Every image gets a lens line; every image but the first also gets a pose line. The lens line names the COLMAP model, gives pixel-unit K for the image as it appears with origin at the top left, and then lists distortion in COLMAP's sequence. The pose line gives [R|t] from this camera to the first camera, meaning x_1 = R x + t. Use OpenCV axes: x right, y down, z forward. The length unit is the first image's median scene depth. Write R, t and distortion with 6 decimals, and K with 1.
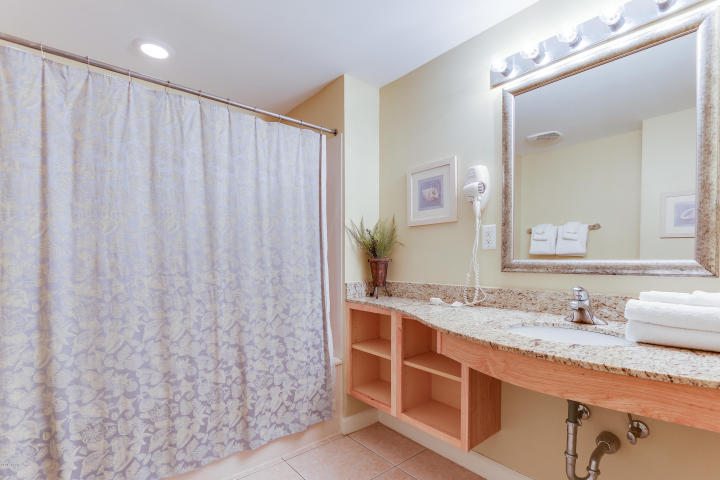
lens RADIAL K [[351.5, 0, 359.1], [0, 351.5, 259.7], [0, 0, 1]] dist [-0.019943, -0.000020]
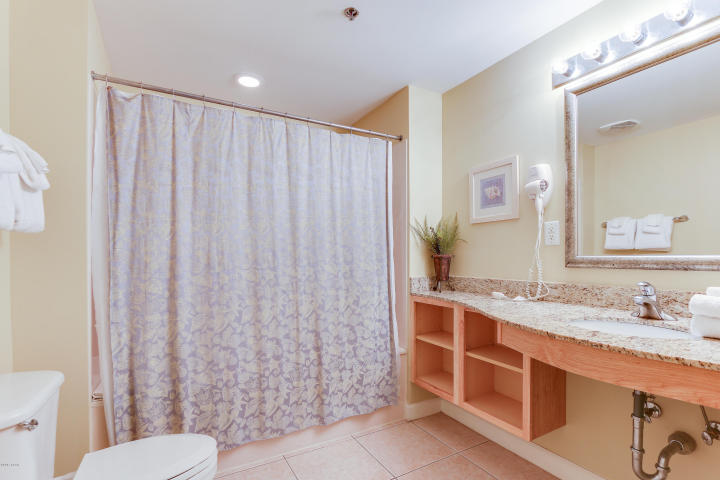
lens RADIAL K [[351.5, 0, 359.1], [0, 351.5, 259.7], [0, 0, 1]] dist [-0.019943, -0.000020]
pose [[0.984613, -0.001204, -0.174744, -0.006016], [0.003182, 0.999934, 0.011037, -0.000474], [0.174719, -0.011423, 0.984552, -0.114742]]
